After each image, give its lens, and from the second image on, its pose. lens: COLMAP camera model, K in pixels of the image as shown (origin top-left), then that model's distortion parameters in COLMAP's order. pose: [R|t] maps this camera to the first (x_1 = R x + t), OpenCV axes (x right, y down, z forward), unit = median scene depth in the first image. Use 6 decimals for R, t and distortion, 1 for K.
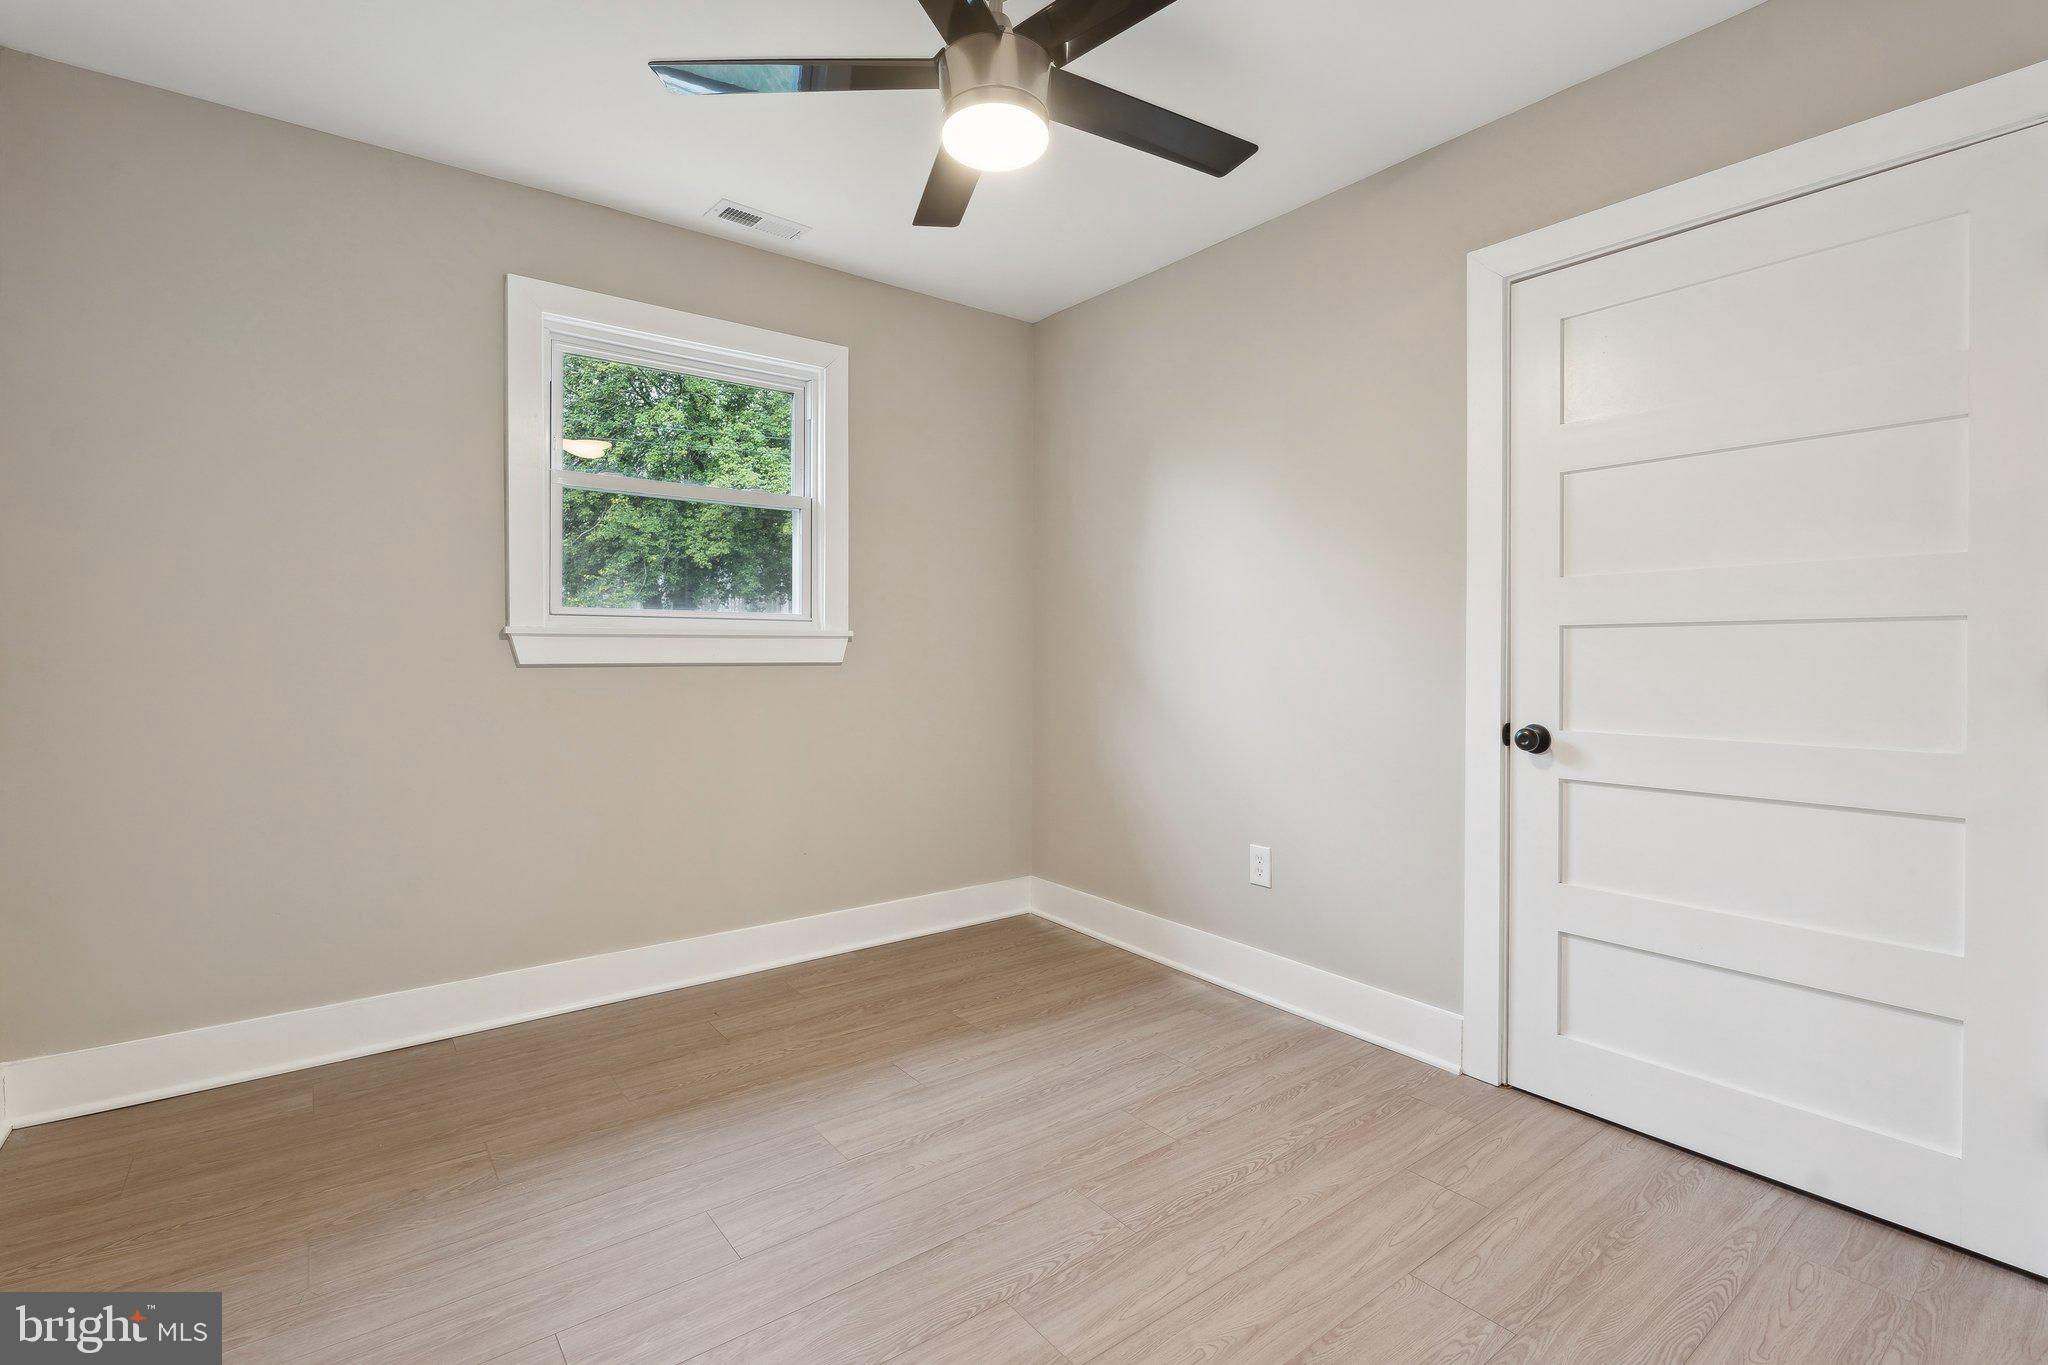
lens RADIAL K [[928.8, 0, 990.3], [0, 928.8, 649.4], [0, 0, 1]] dist [-0.001095, -0.000181]
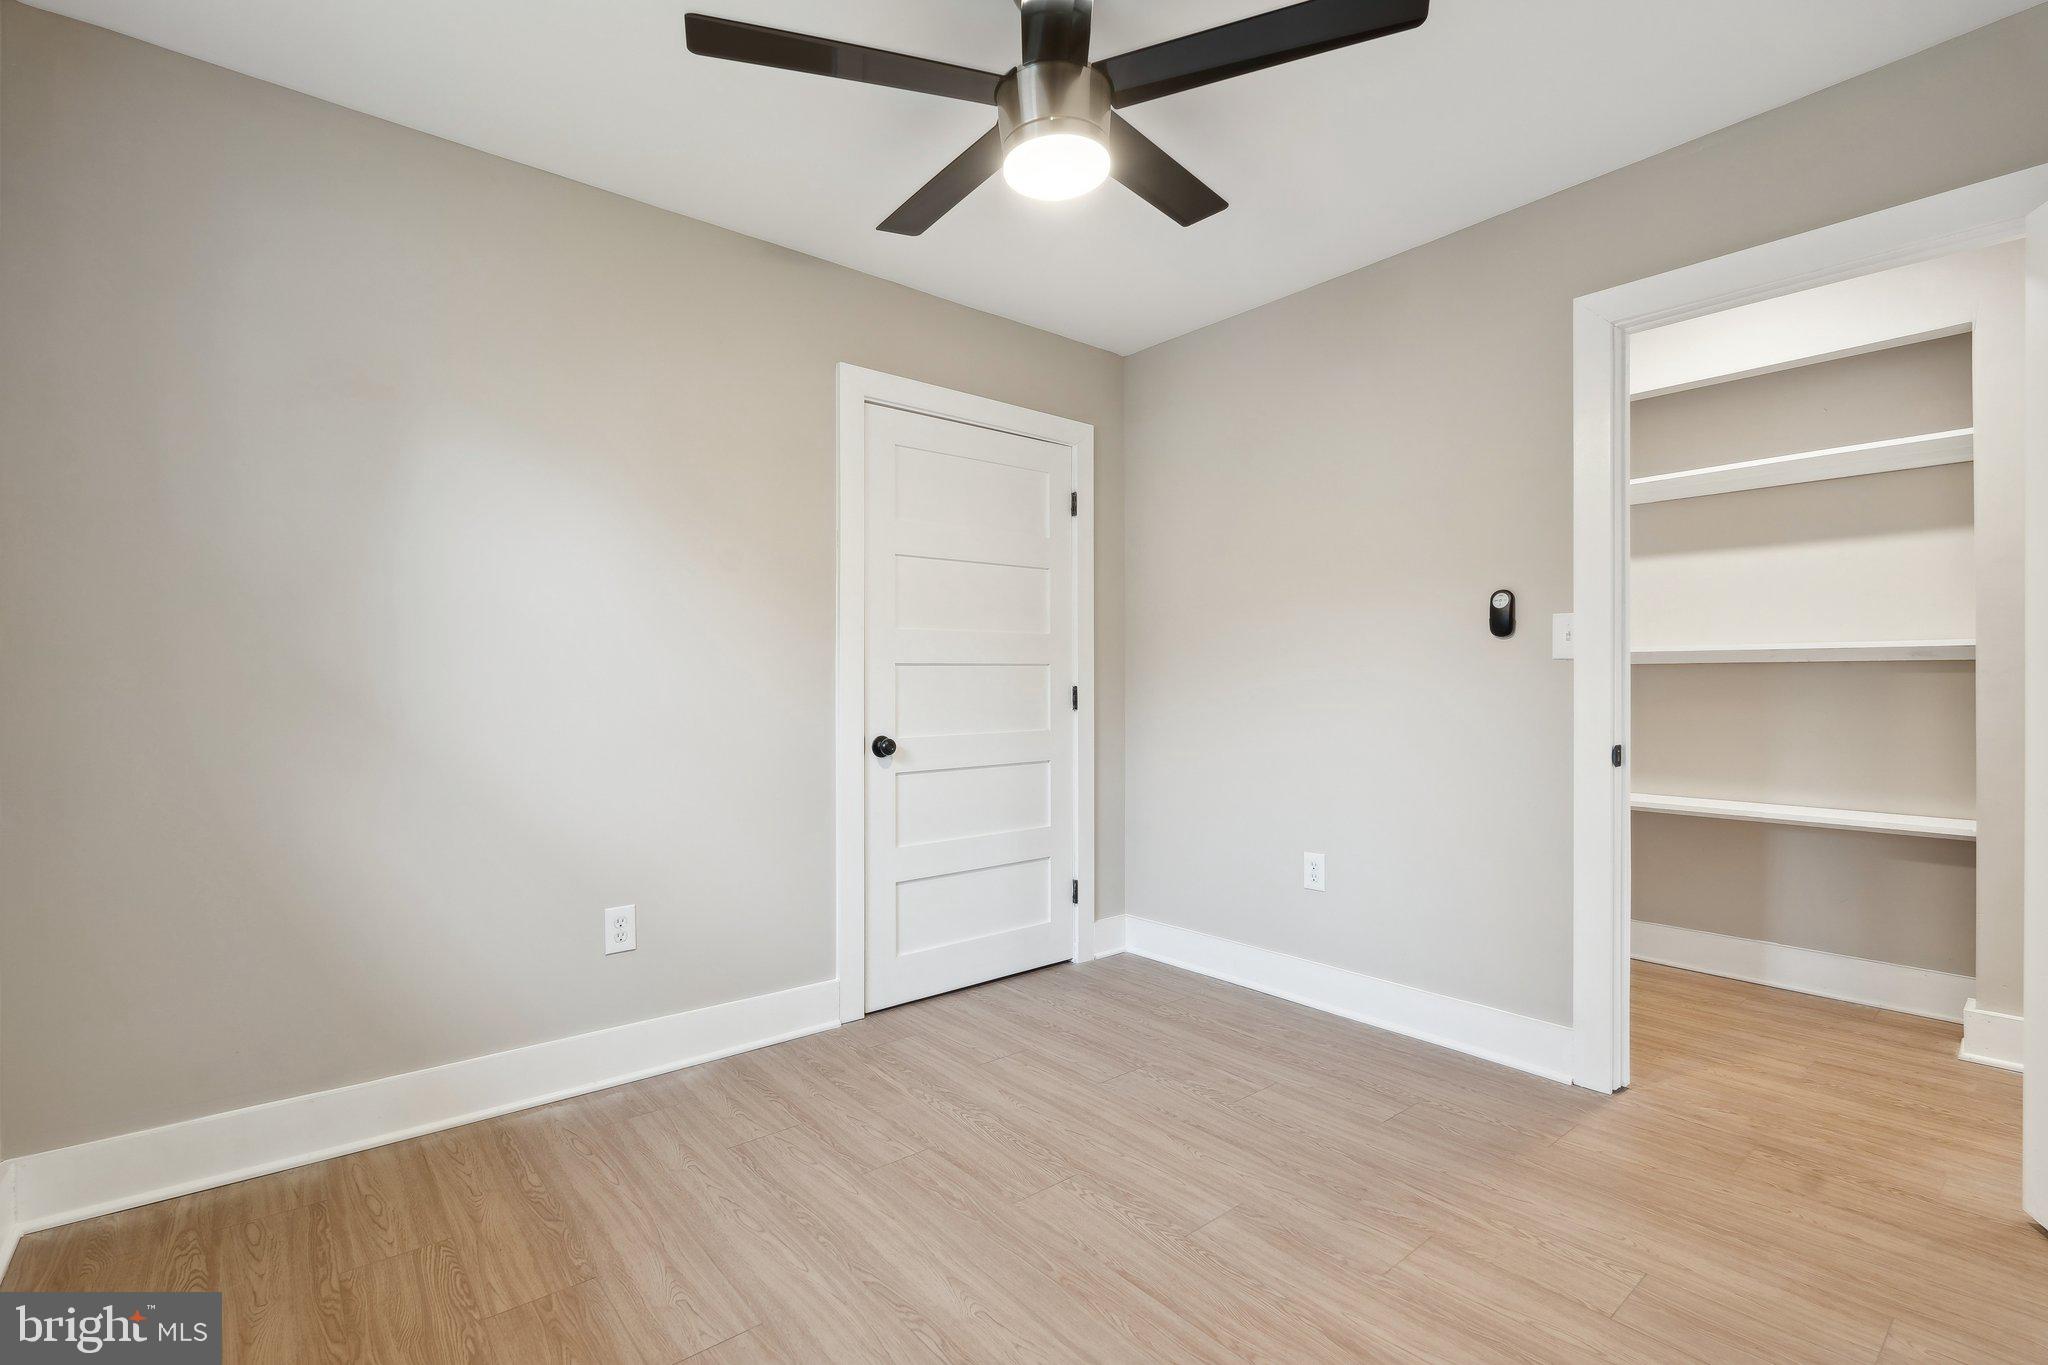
lens RADIAL K [[928.8, 0, 1032.2], [0, 928.8, 681.1], [0, 0, 1]] dist [-0.001095, -0.000181]
pose [[-0.058215, -0.000606, 0.998304, -0.781758], [0.003490, 0.999994, 0.000810, 0.000144], [-0.998298, 0.003531, -0.058212, 0.862527]]
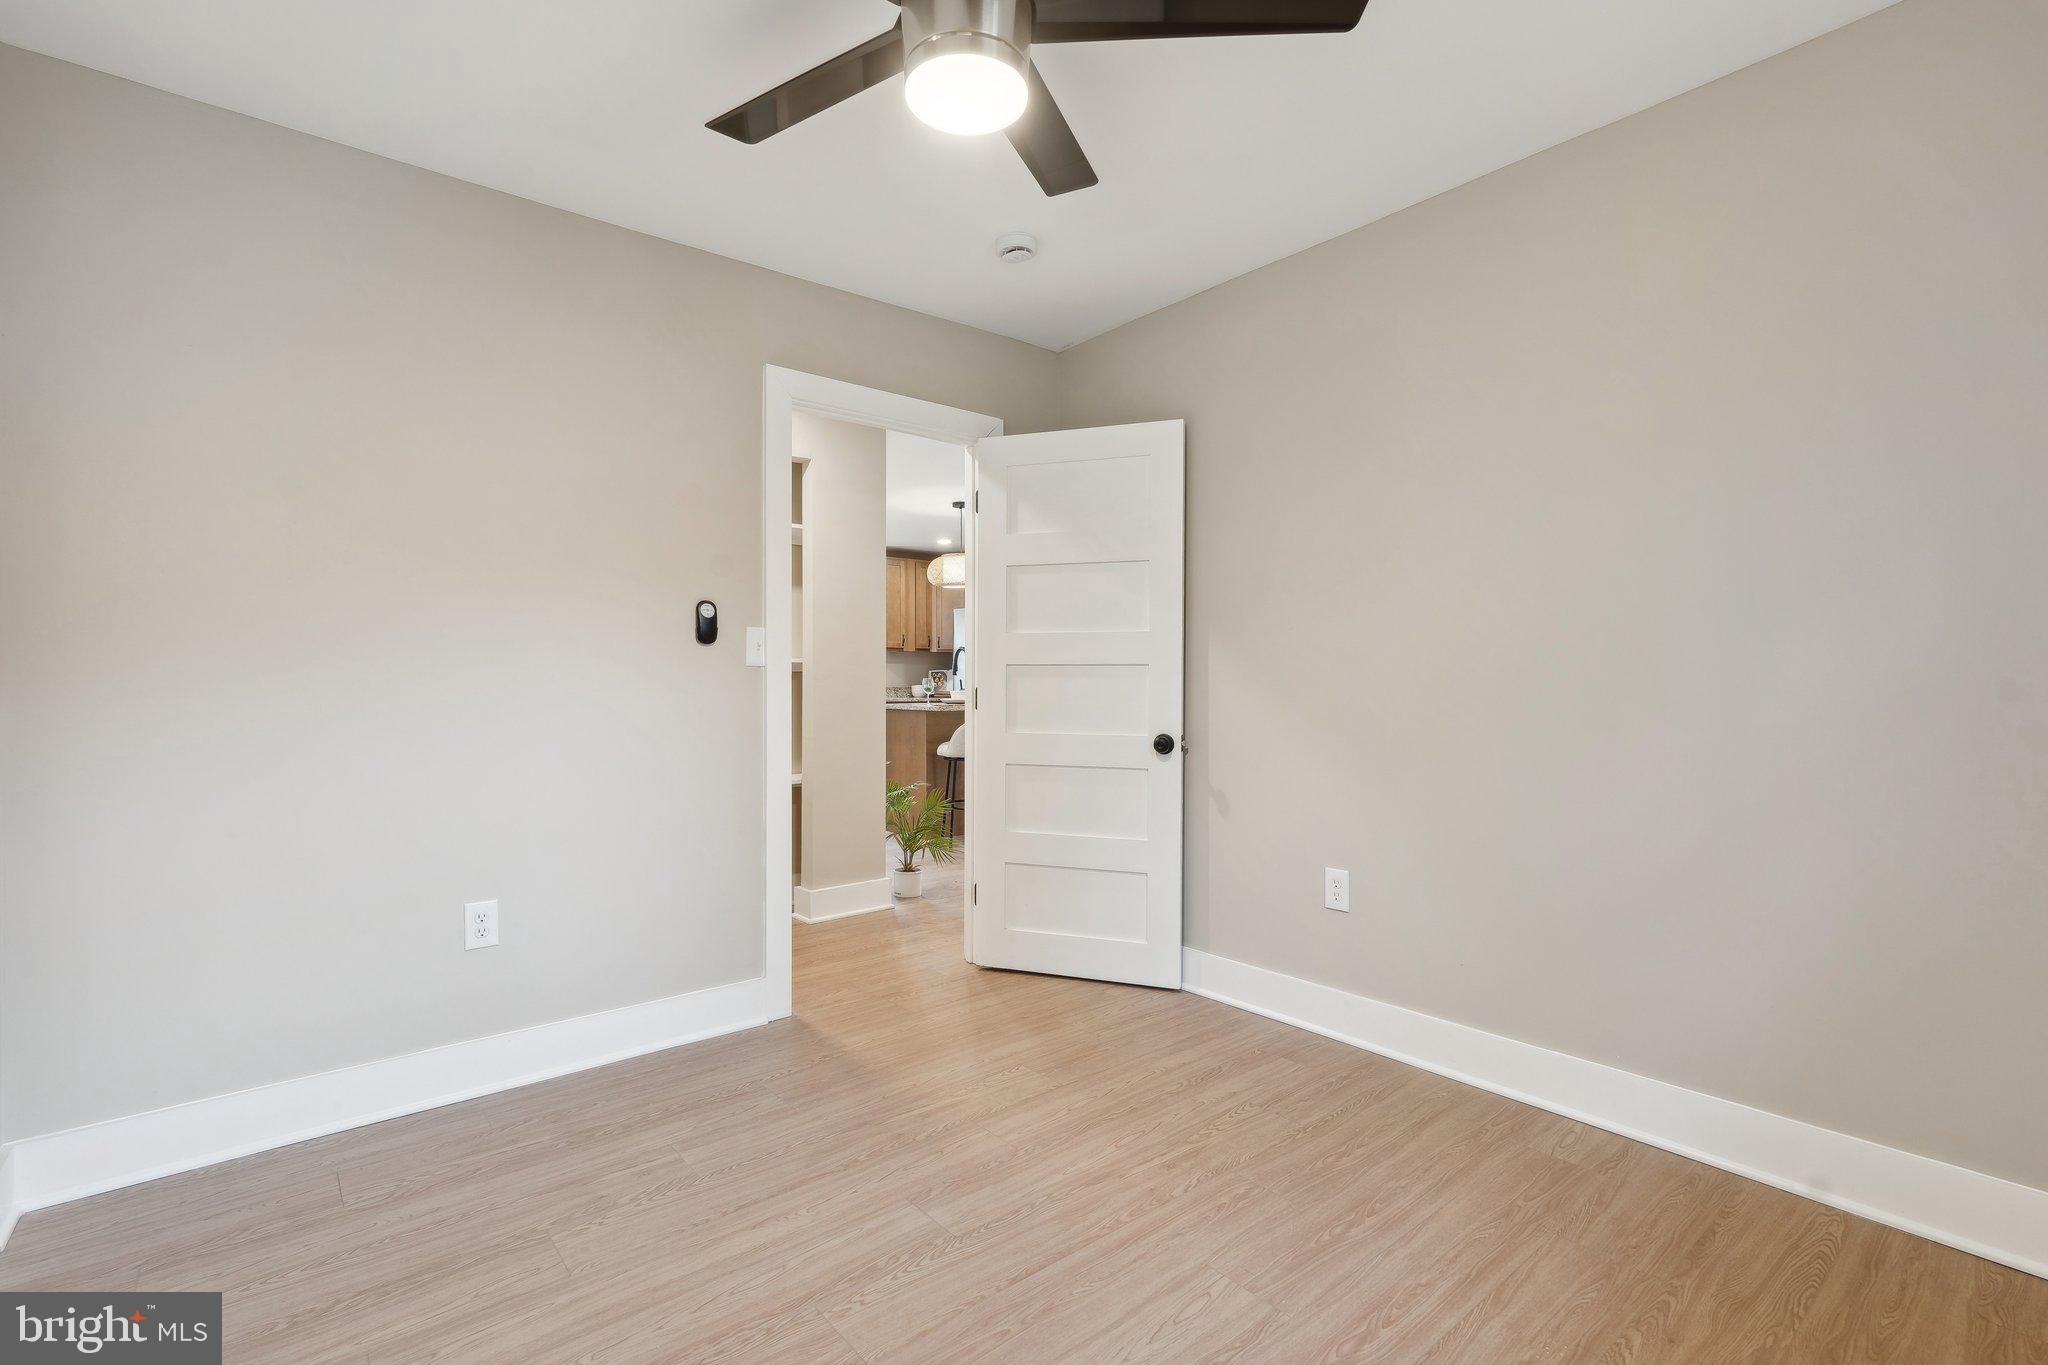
lens RADIAL K [[928.8, 0, 1002.6], [0, 928.8, 692.5], [0, 0, 1]] dist [-0.001095, -0.000181]
pose [[-0.998856, 0.000036, -0.047821, 0.009261], [-0.000373, 0.999963, 0.008542, 0.002307], [0.047819, 0.008550, -0.998819, 1.486893]]
